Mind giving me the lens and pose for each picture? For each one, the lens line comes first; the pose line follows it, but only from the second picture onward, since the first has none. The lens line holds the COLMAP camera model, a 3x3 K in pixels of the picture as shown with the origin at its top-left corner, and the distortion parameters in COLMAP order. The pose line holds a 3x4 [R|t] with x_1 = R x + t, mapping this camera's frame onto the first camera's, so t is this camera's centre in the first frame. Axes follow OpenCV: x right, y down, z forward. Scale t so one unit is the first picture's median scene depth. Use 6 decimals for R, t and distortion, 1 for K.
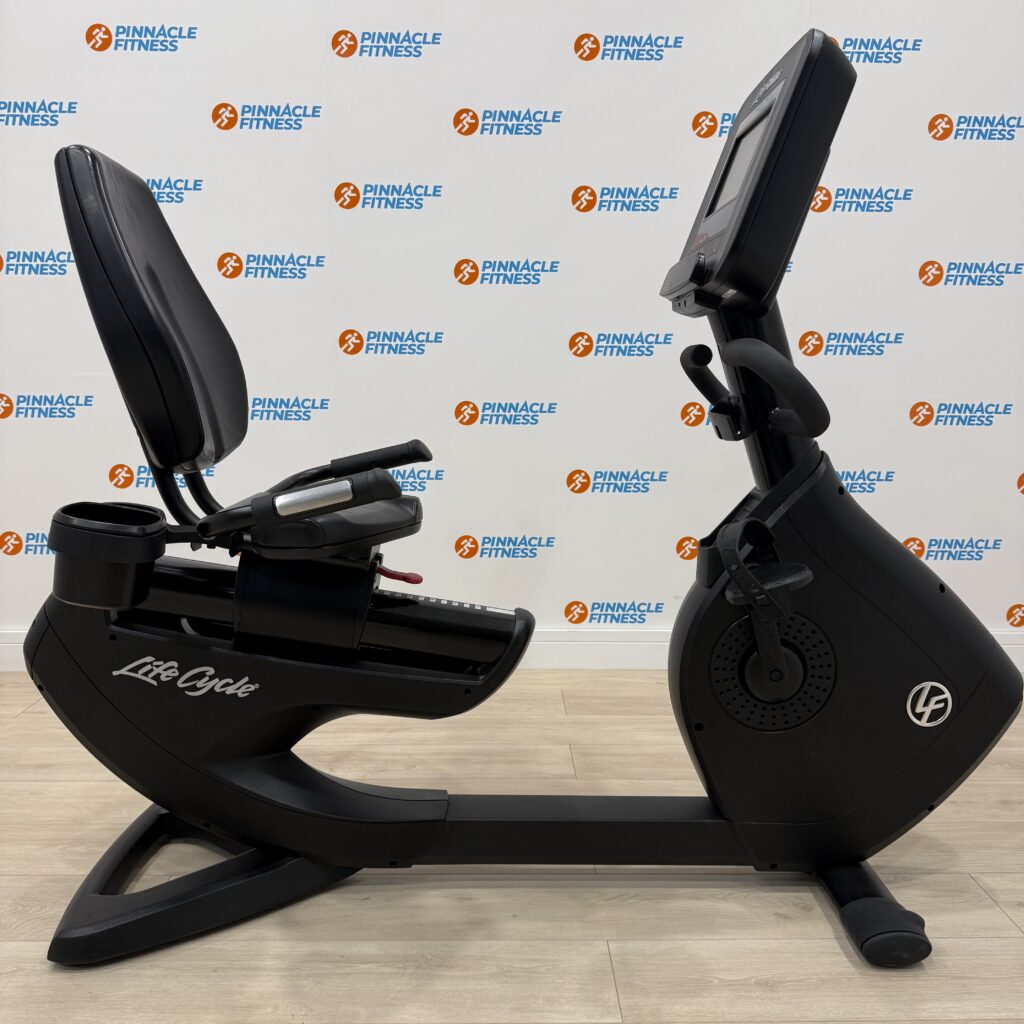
lens RADIAL K [[965.8, 0, 511.1], [0, 965.8, 510.5], [0, 0, 1]] dist [0.077353, -0.121738]
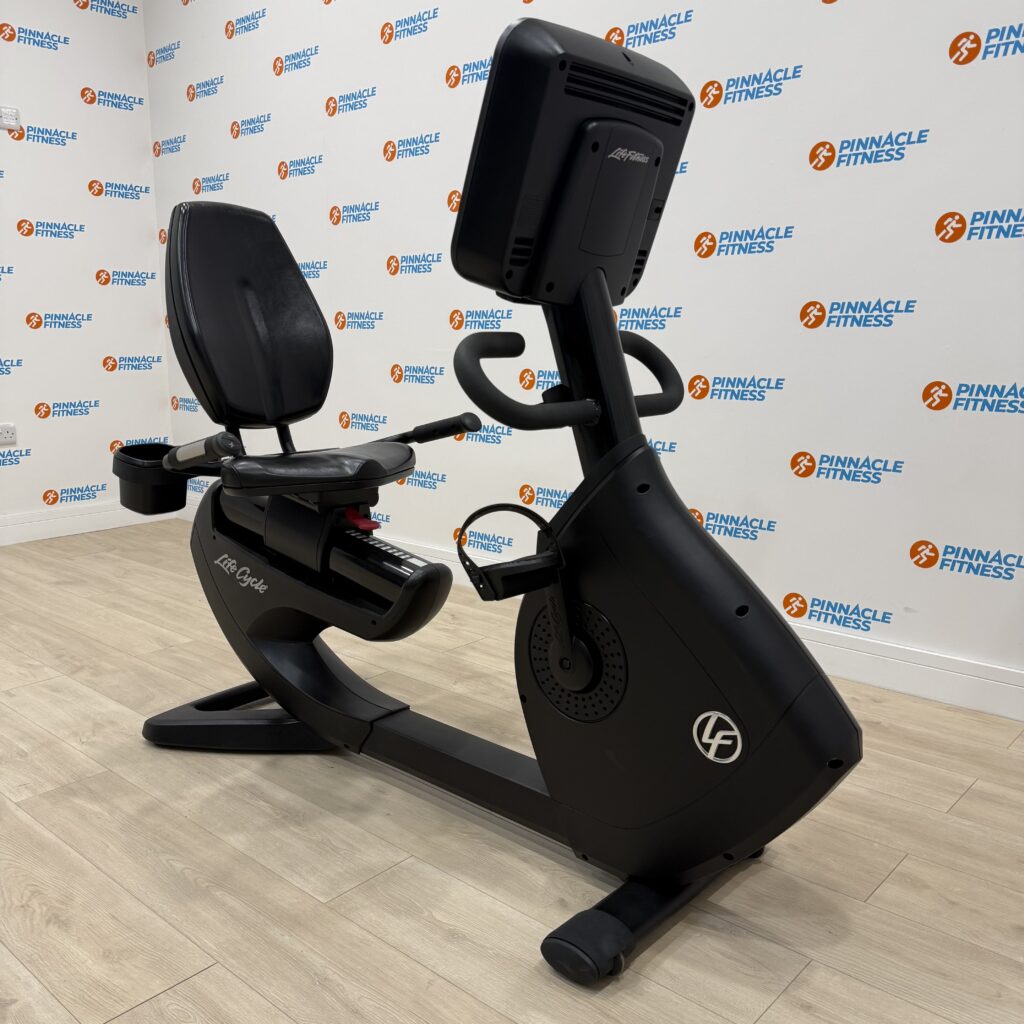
lens RADIAL K [[948.9, 0, 512.0], [0, 948.9, 512.0], [0, 0, 1]] dist [0.178847, -0.355252]
pose [[0.731282, 0.115739, -0.672184, 0.838396], [-0.085521, 0.993280, 0.077986, -0.056001], [0.676693, 0.000456, 0.736265, 0.224983]]
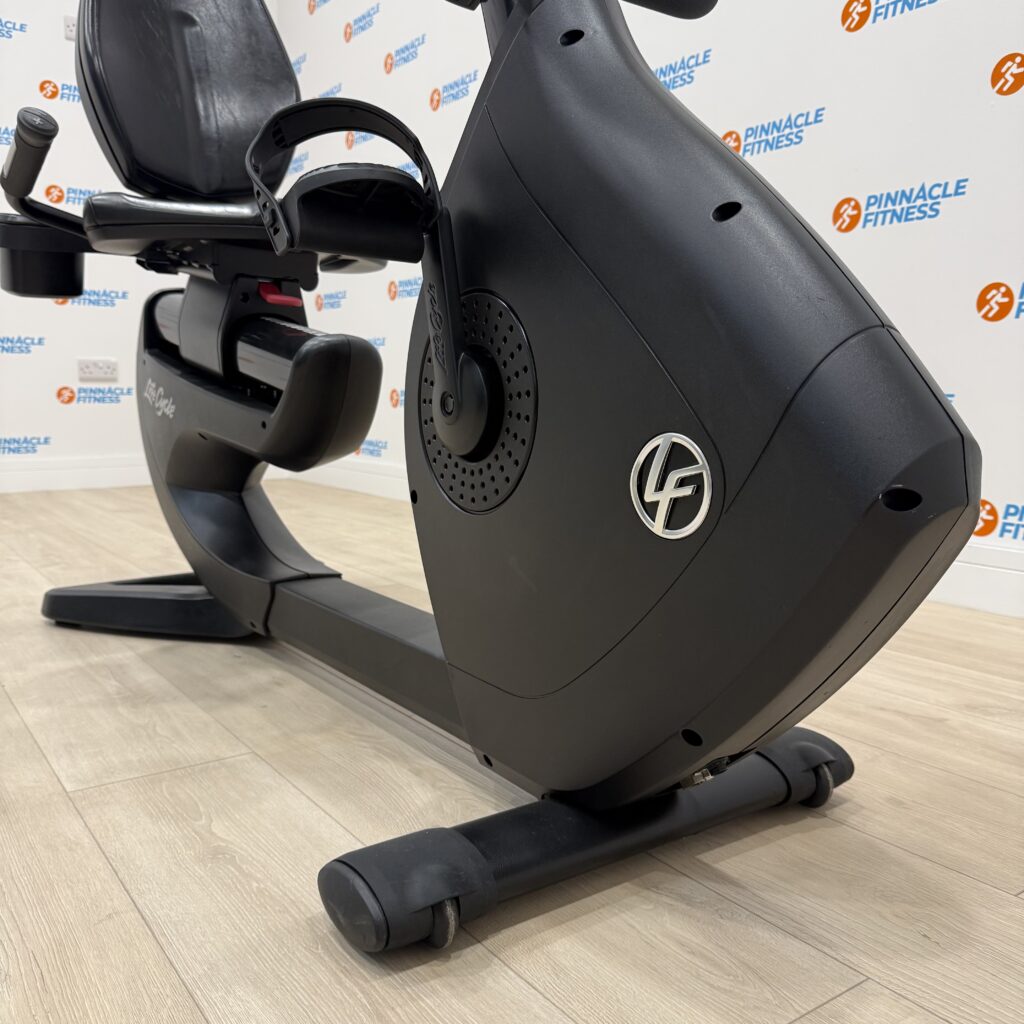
lens RADIAL K [[958.7, 0, 509.6], [0, 958.7, 518.0], [0, 0, 1]] dist [0.182690, -0.362995]
pose [[0.556311, 0.102154, -0.824671, 0.730799], [-0.114704, 0.992355, 0.045547, 0.197034], [0.823019, 0.069255, 0.563776, 0.683778]]
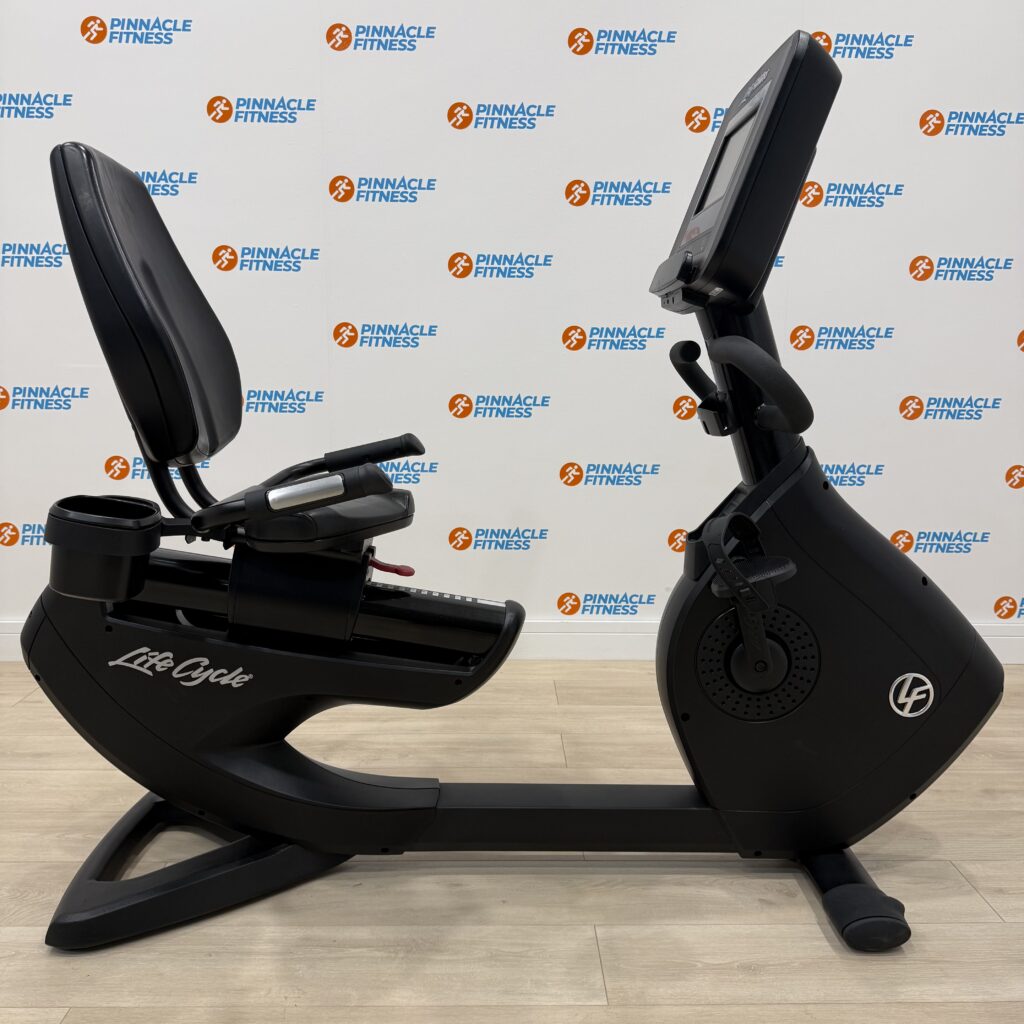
lens RADIAL K [[965.8, 0, 511.1], [0, 965.8, 510.5], [0, 0, 1]] dist [0.077353, -0.121738]
pose [[0.999992, 0.001939, 0.003528, 0.006399], [-0.001973, 0.999952, 0.009643, -0.003126], [-0.003510, -0.009650, 0.999947, -0.015130]]
